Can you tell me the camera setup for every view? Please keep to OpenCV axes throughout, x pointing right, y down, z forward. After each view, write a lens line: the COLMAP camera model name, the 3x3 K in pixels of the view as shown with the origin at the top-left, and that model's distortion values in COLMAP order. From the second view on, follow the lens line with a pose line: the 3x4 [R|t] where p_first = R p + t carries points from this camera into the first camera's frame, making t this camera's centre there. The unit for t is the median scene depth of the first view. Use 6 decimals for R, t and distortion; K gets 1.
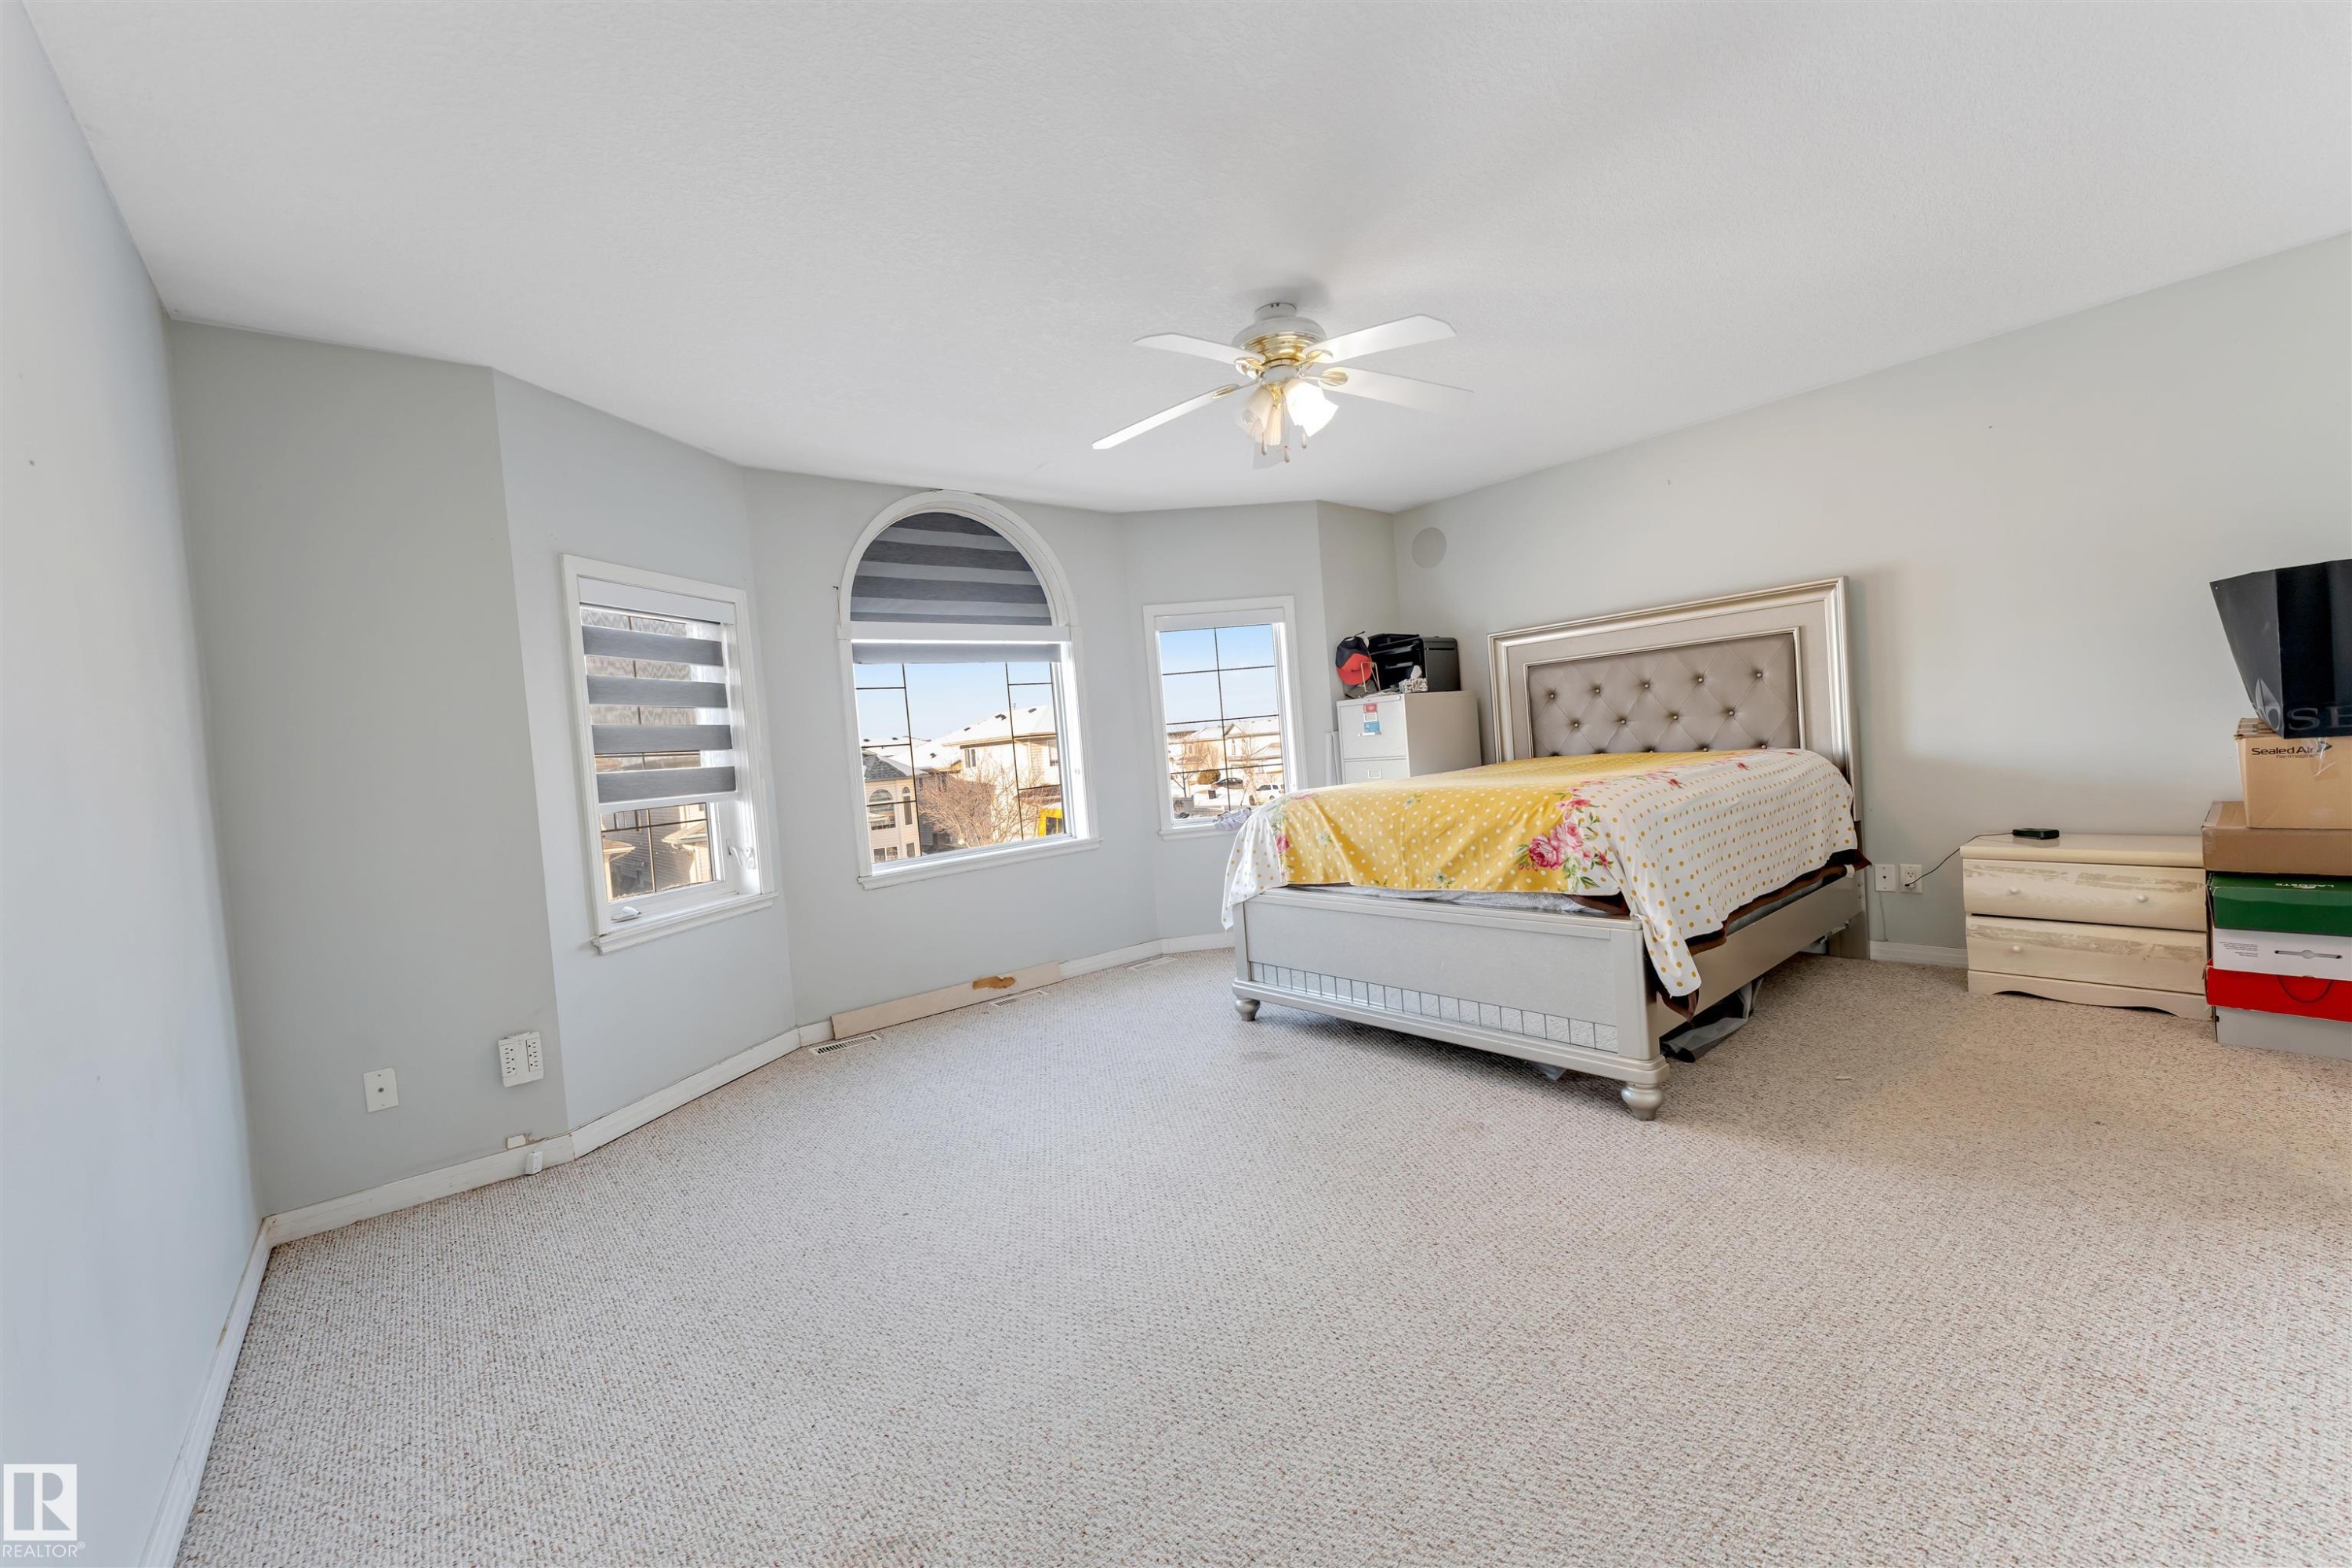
lens RADIAL K [[938.6, 0, 1176.0], [0, 938.6, 784.0], [0, 0, 1]] dist [-0.000222, -0.000017]
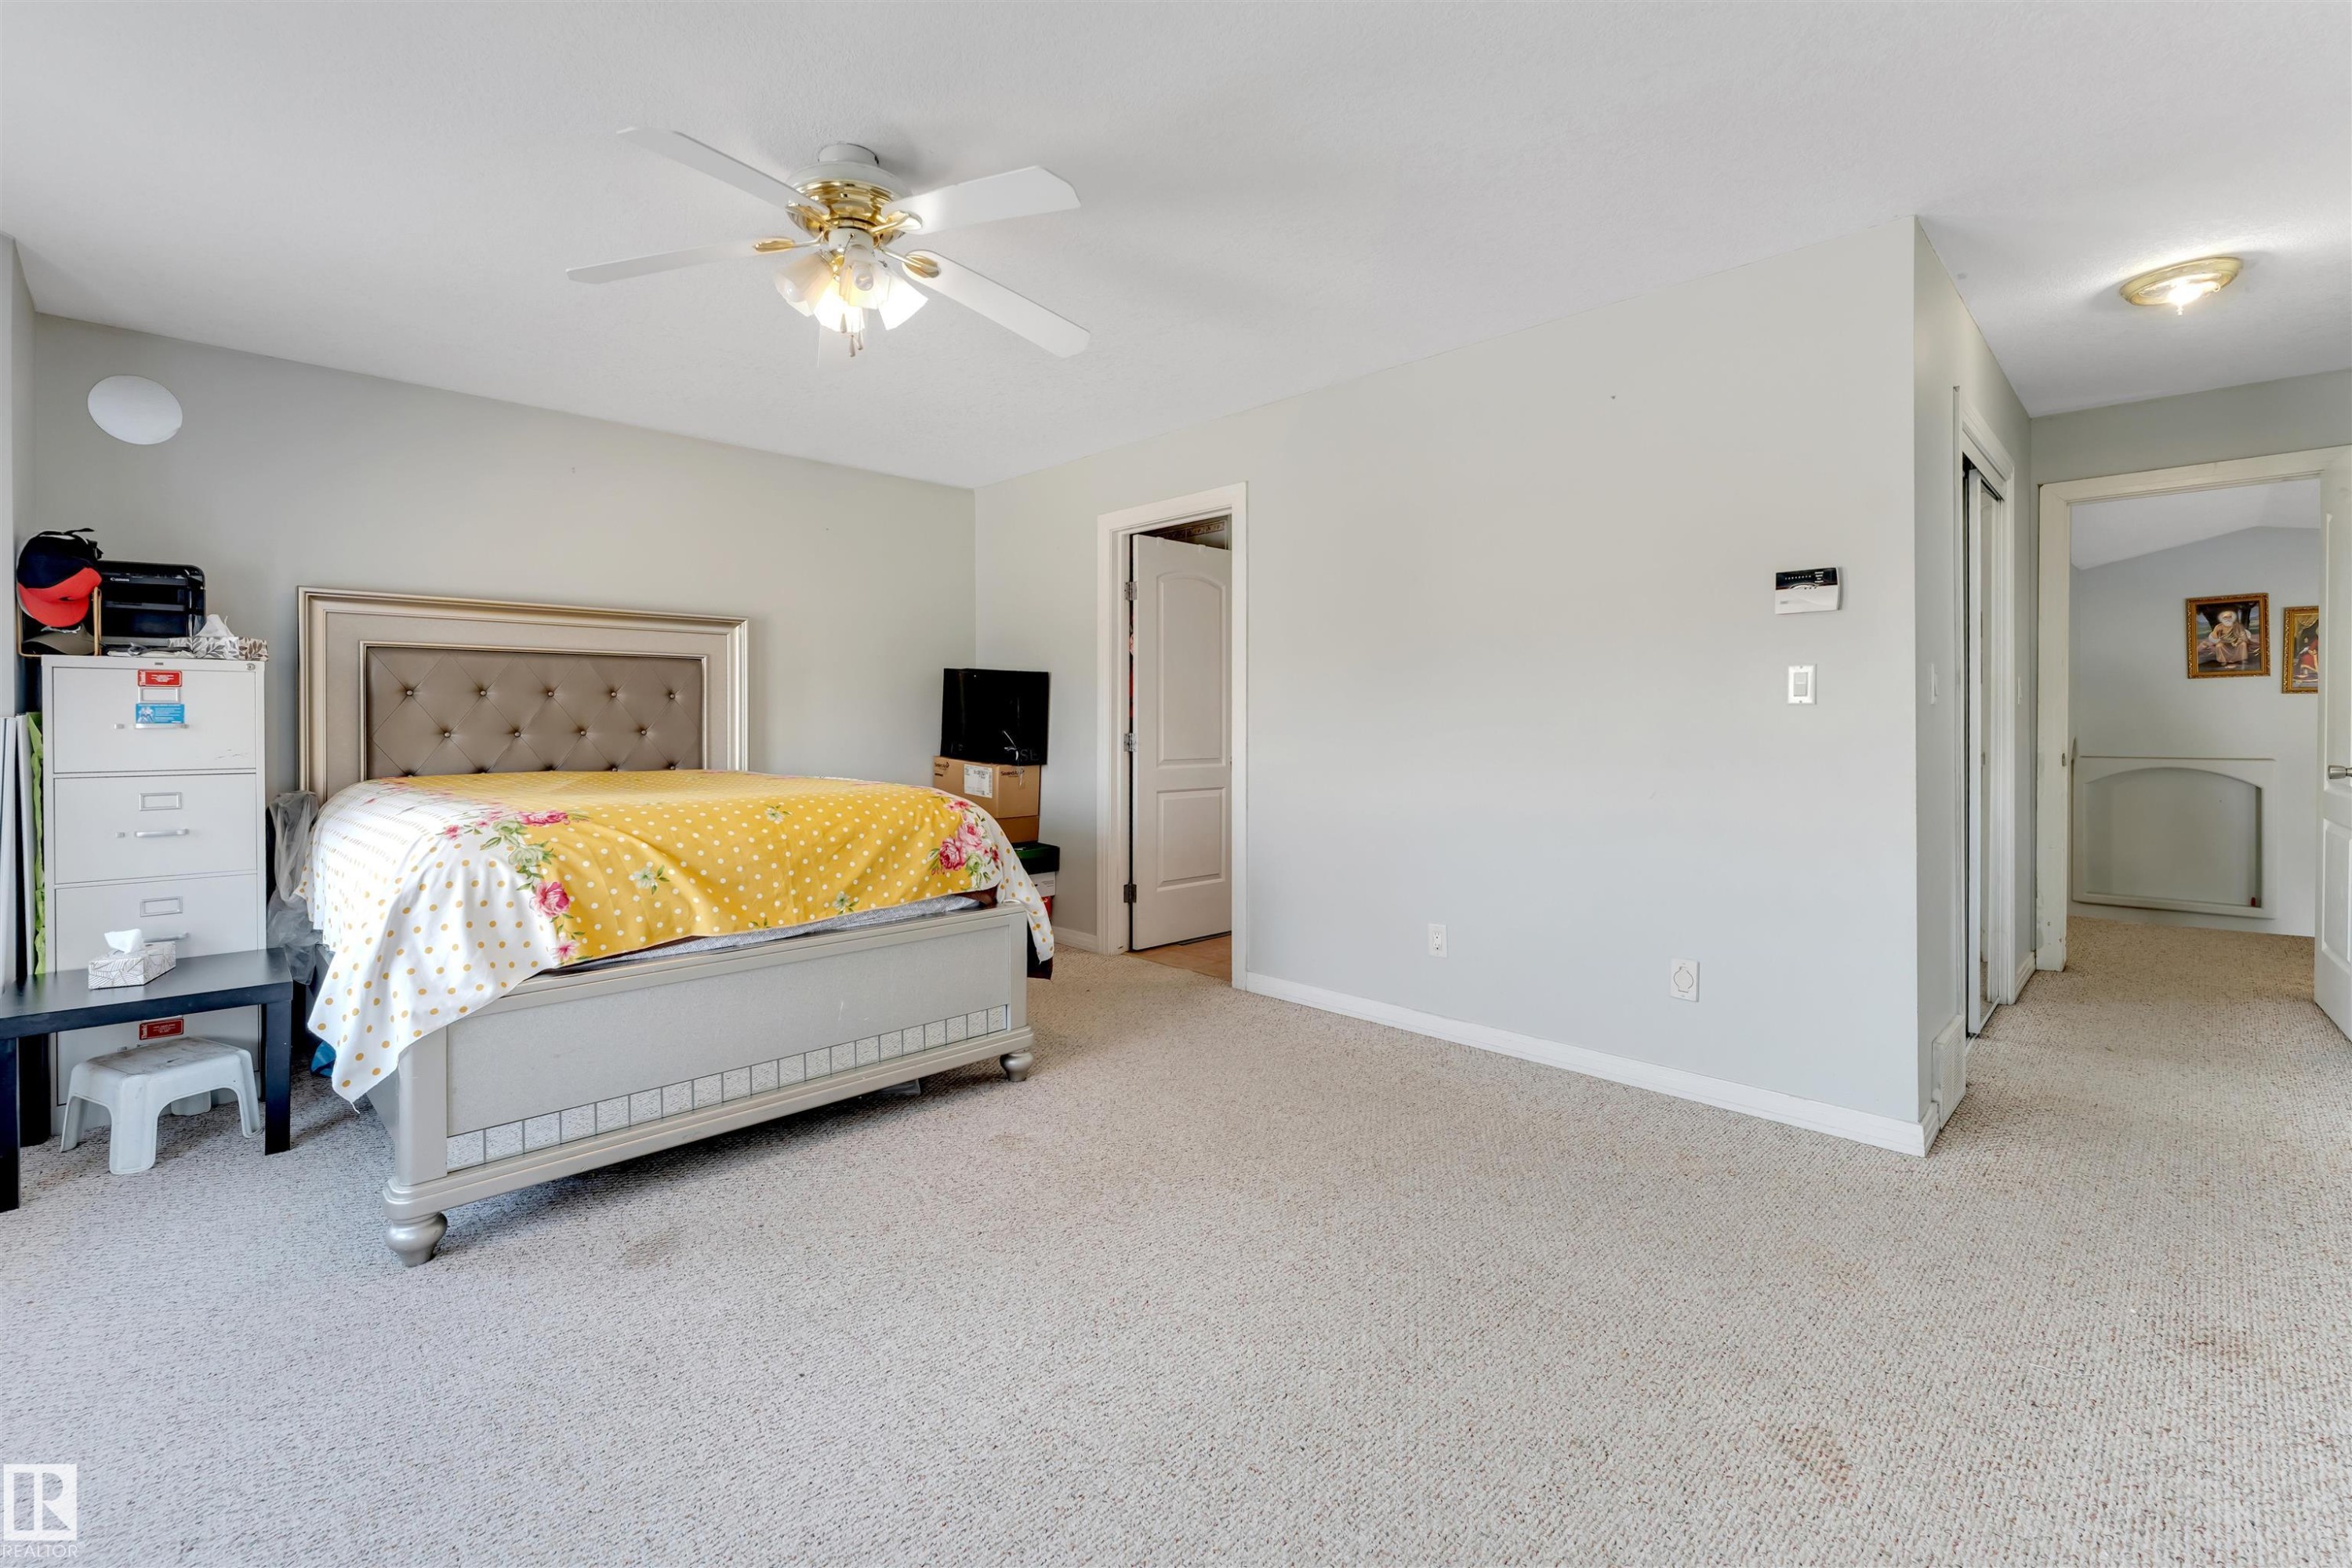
lens RADIAL K [[1009.3, 0, 1118.3], [0, 1009.3, 731.9], [0, 0, 1]] dist [-0.001025, -0.000118]
pose [[-0.054181, 0.068813, 0.996157, -0.625732], [0.044009, 0.996818, -0.066465, 0.019465], [-0.997561, 0.040239, -0.057037, 0.777463]]
